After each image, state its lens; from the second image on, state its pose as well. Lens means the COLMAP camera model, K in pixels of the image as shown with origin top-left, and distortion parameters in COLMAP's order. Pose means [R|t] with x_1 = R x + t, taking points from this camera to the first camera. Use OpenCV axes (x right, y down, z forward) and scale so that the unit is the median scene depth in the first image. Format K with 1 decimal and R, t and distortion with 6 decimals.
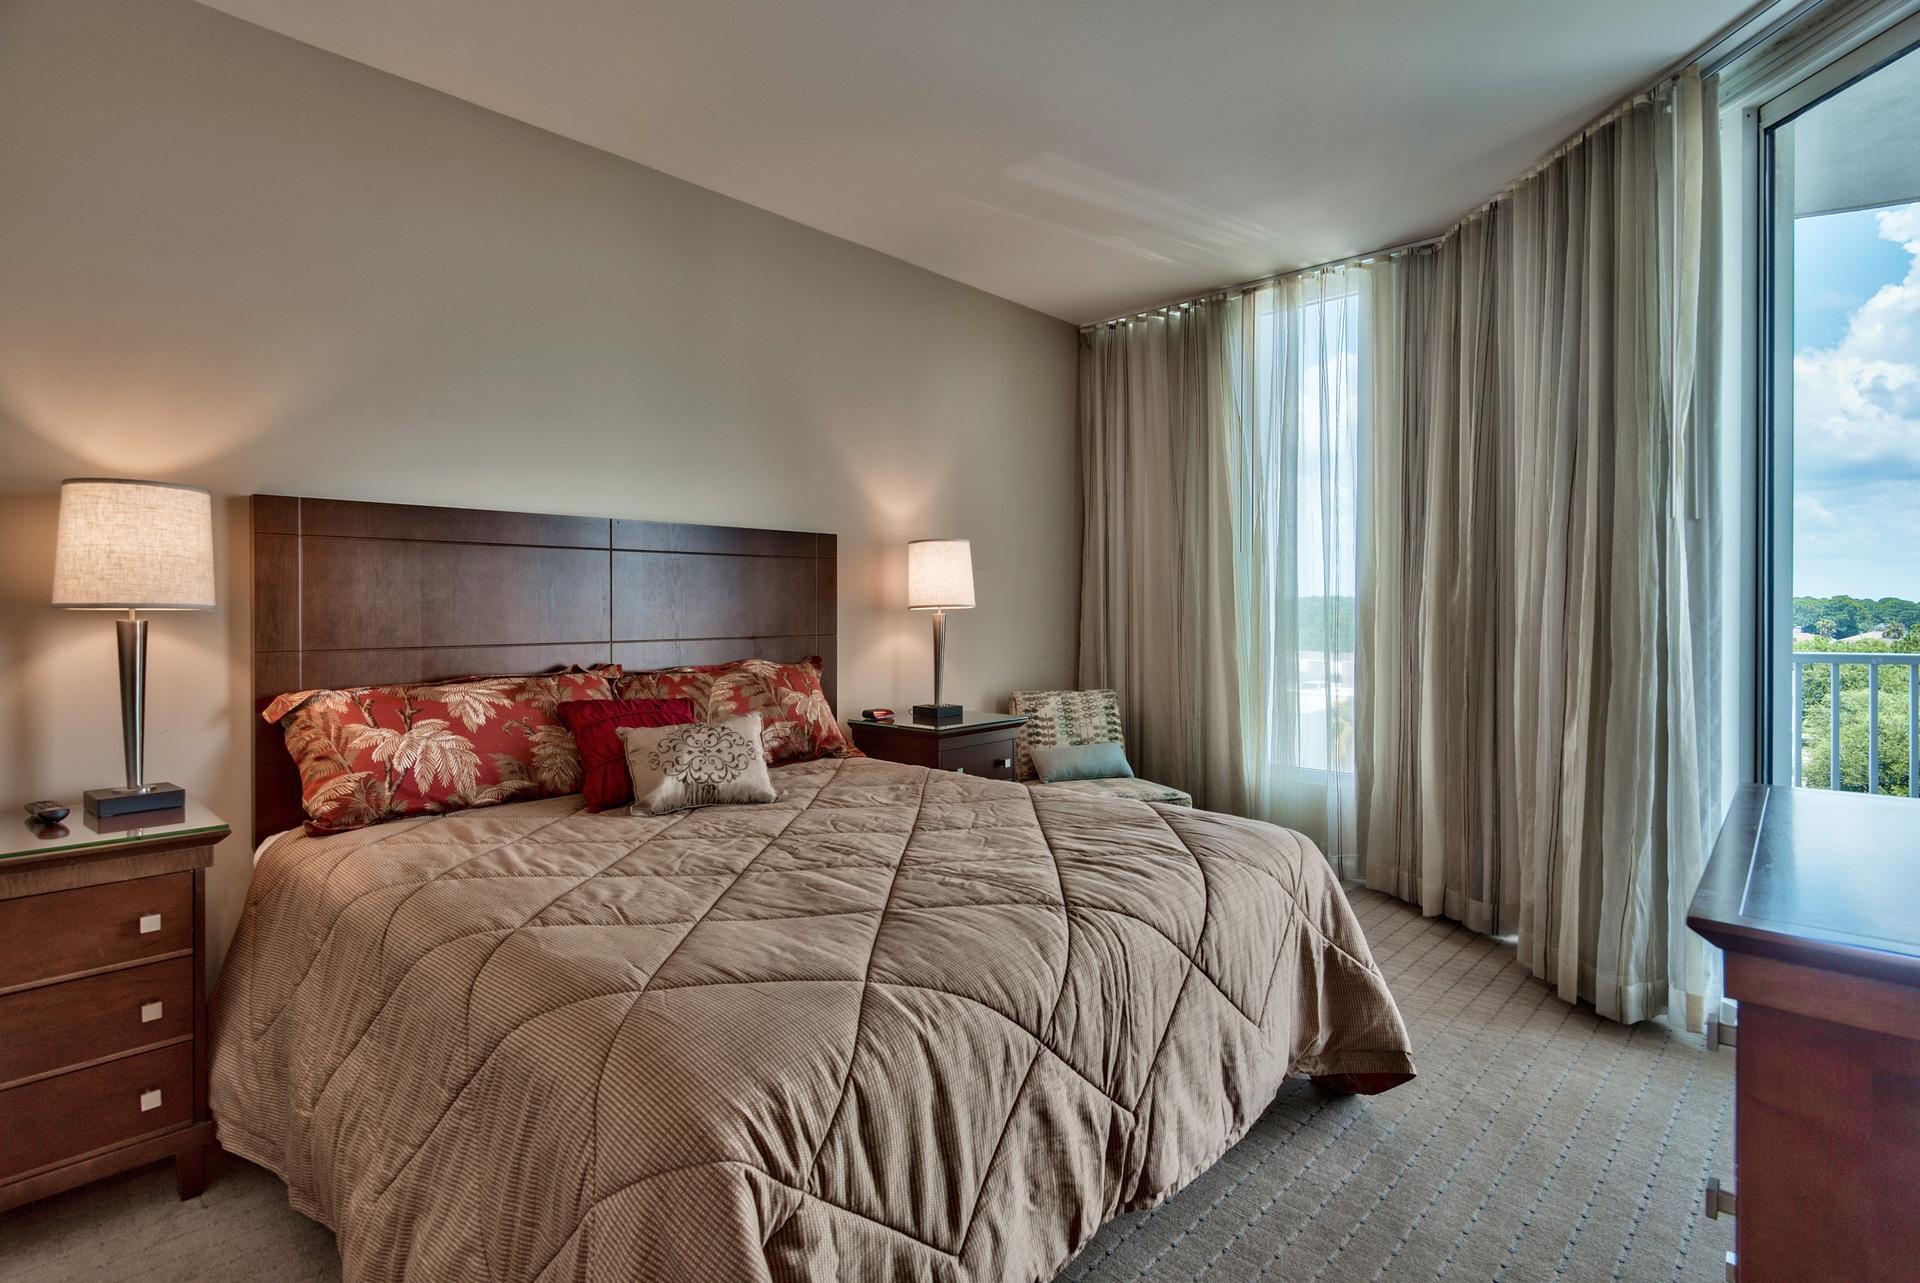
lens RADIAL K [[930.8, 0, 951.7], [0, 930.8, 624.1], [0, 0, 1]] dist [-0.004556, -0.003533]
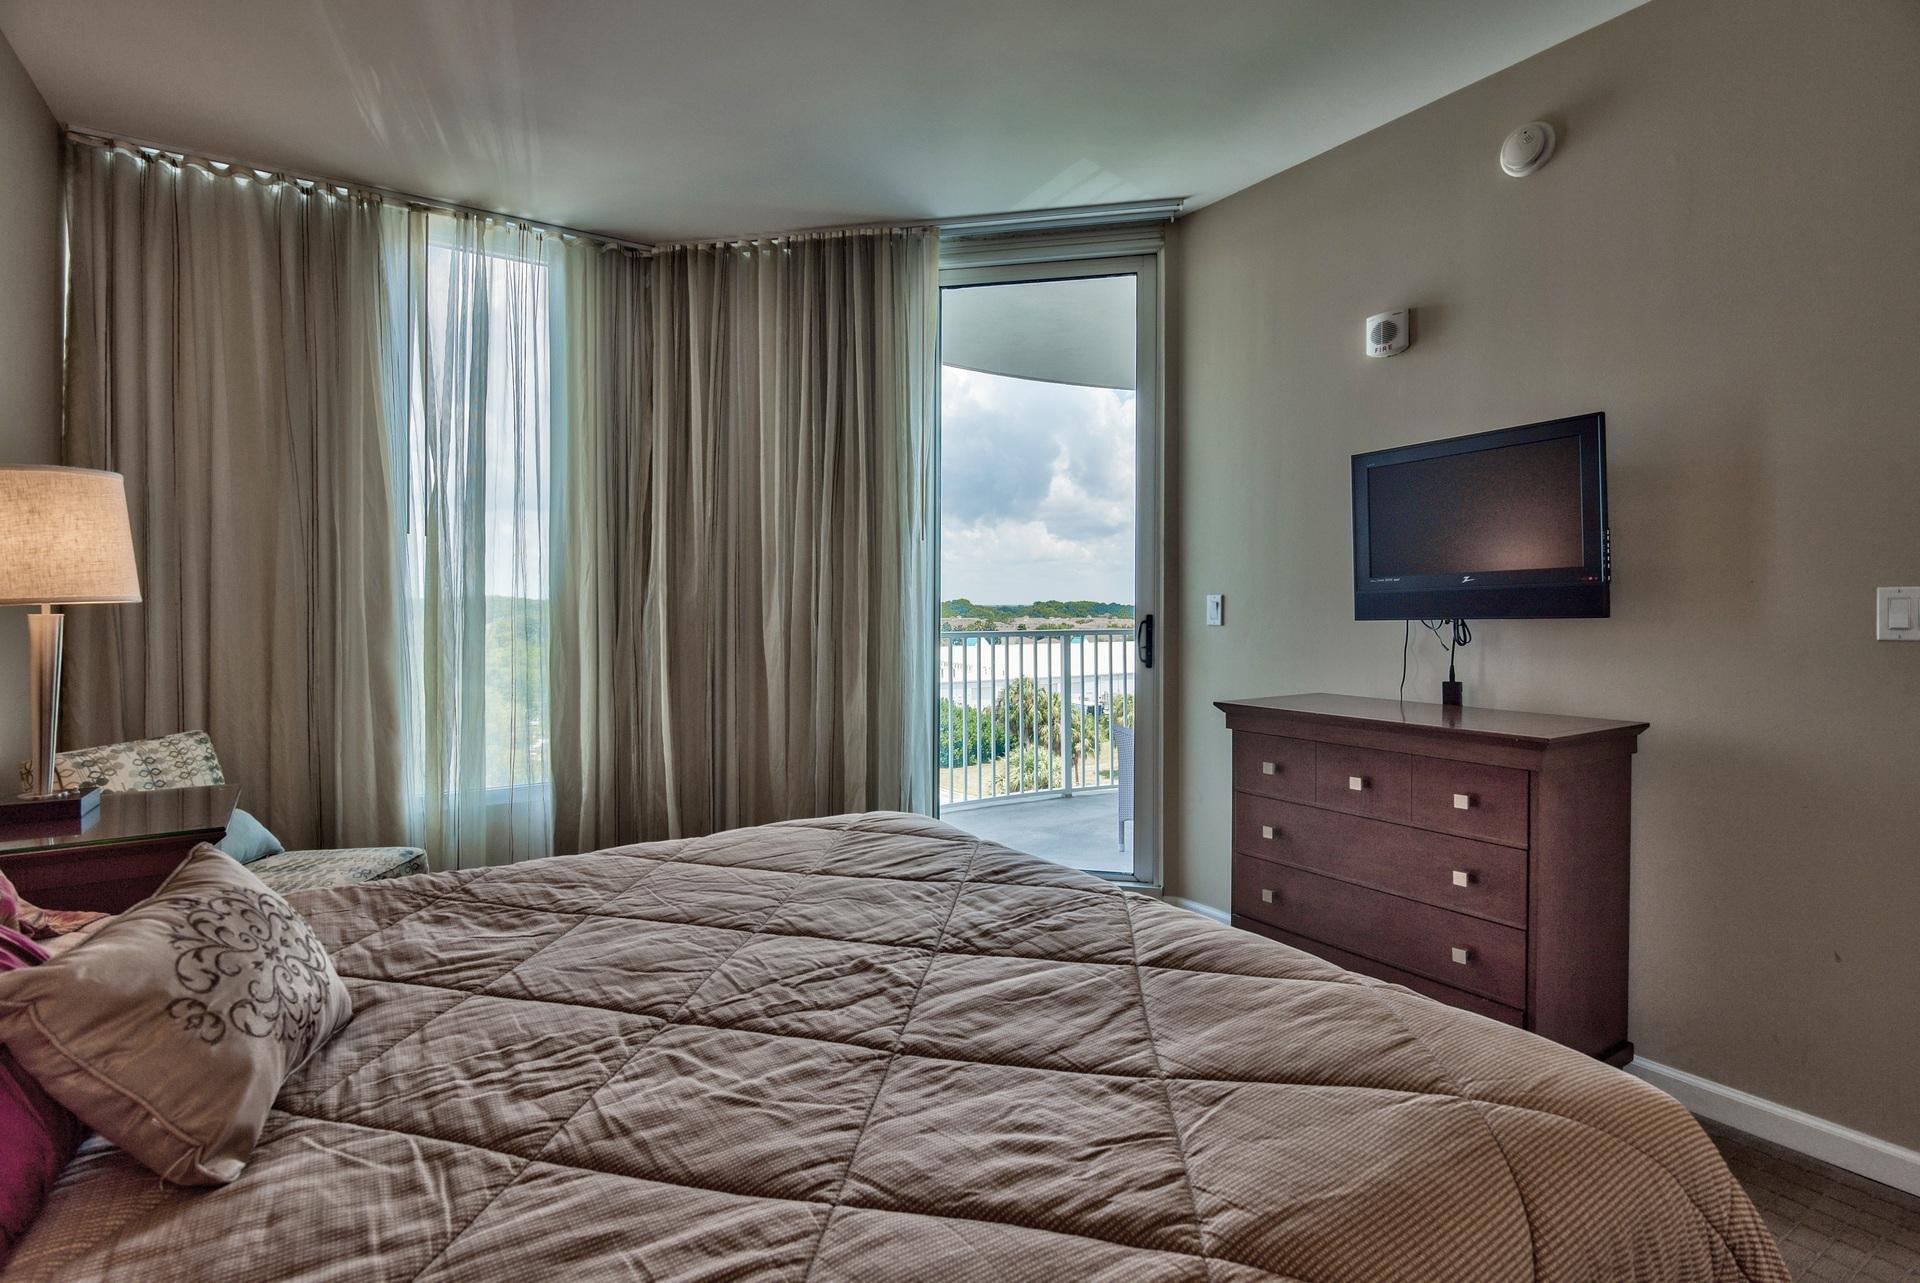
lens RADIAL K [[930.8, 0, 958.5], [0, 930.8, 633.9], [0, 0, 1]] dist [-0.004556, -0.003533]
pose [[0.243657, -0.020244, 0.969650, -0.359332], [0.012691, 0.999763, 0.017684, -0.001508], [-0.969779, 0.007997, 0.243856, 0.376949]]
